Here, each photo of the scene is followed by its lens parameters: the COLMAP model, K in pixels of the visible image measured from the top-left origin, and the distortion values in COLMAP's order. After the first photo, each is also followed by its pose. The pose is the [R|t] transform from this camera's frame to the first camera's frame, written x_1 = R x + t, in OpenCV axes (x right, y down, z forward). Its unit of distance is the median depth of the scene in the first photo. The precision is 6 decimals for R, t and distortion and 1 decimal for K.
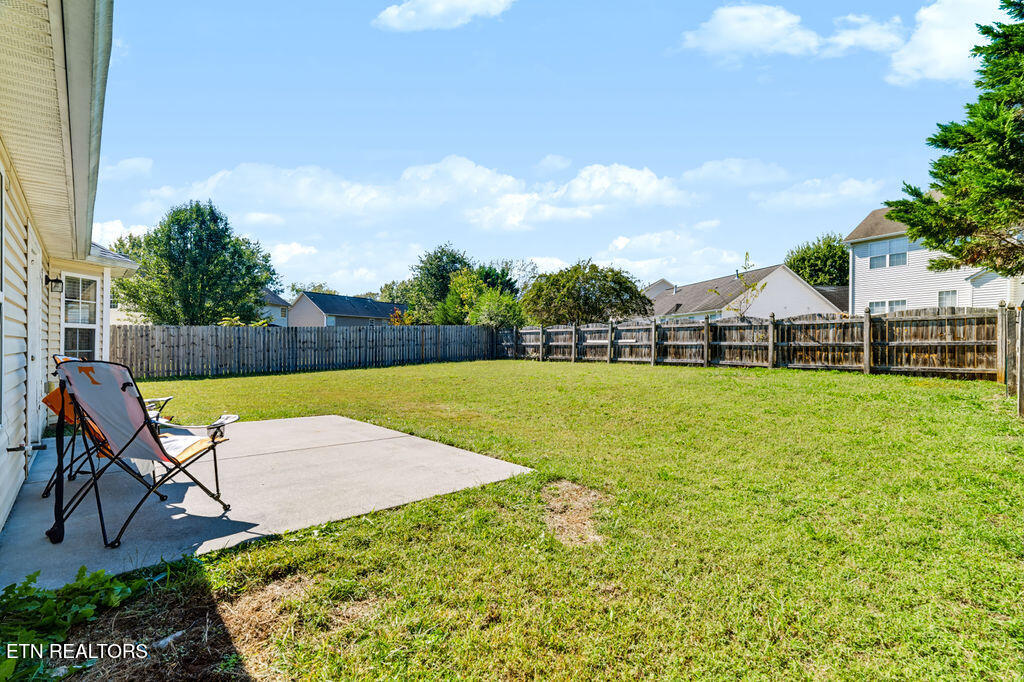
lens RADIAL K [[455.4, 0, 513.6], [0, 455.4, 356.9], [0, 0, 1]] dist [-0.000657, 0.000267]
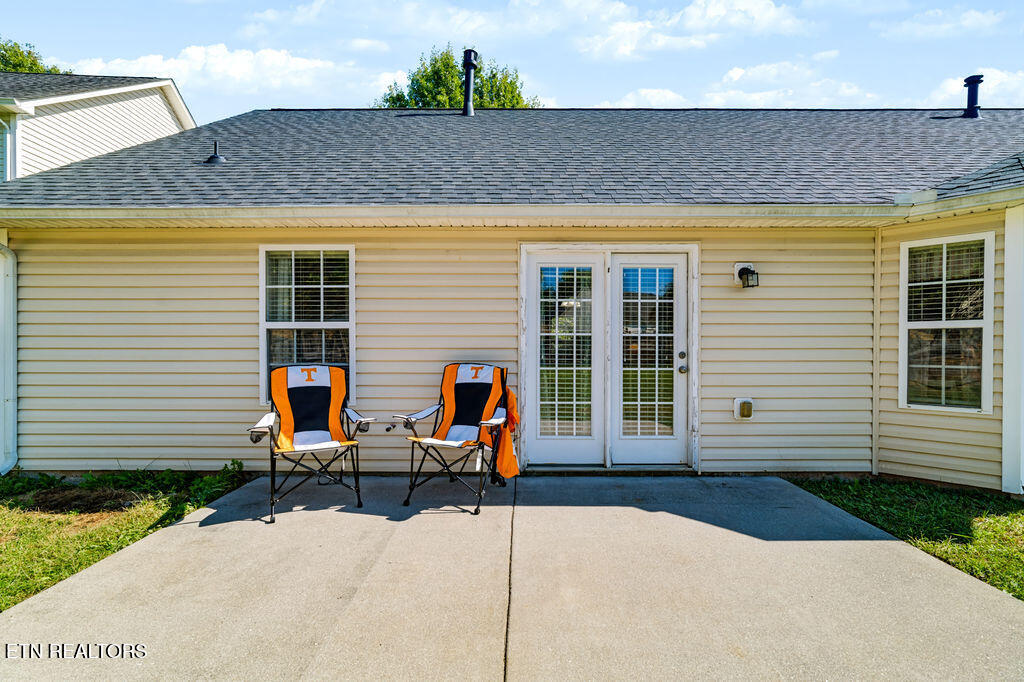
lens RADIAL K [[466.1, 0, 506.5], [0, 466.1, 349.6], [0, 0, 1]] dist [-0.018040, 0.013534]
pose [[-0.687064, -0.002173, -0.726594, -0.040449], [-0.022756, 0.999569, 0.018528, -0.011296], [0.726241, 0.029264, -0.686818, 0.339246]]
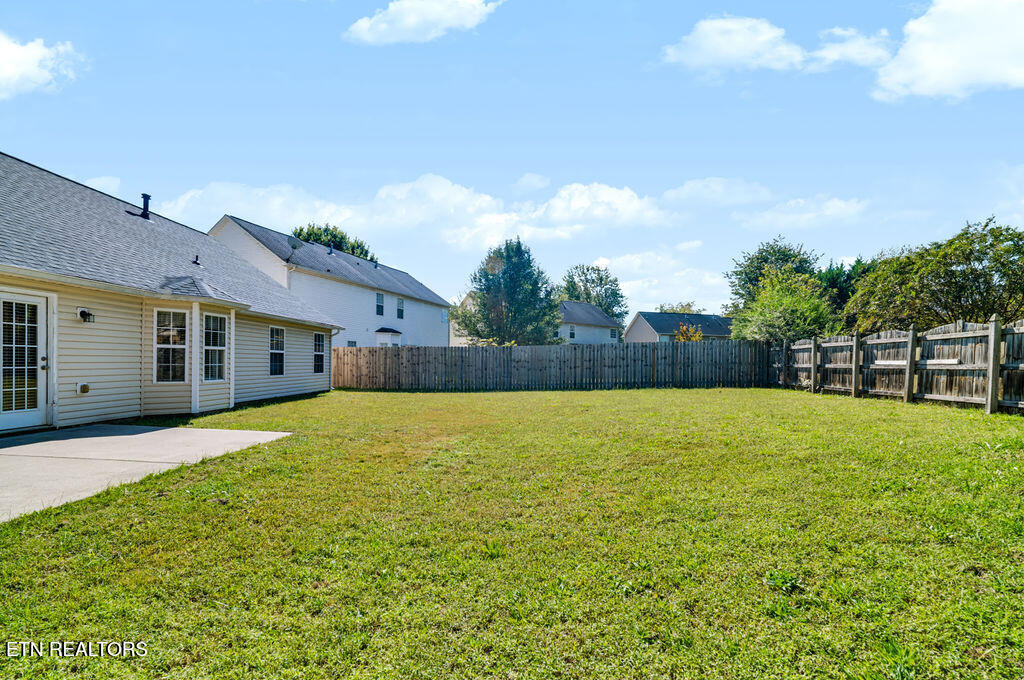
lens RADIAL K [[474.5, 0, 511.6], [0, 474.5, 365.4], [0, 0, 1]] dist [0.003166, 0.001079]
pose [[0.700189, 0.011672, -0.713862, 0.269762], [-0.031061, 0.999418, -0.014125, -0.007439], [0.713281, 0.032063, 0.700144, 0.247102]]
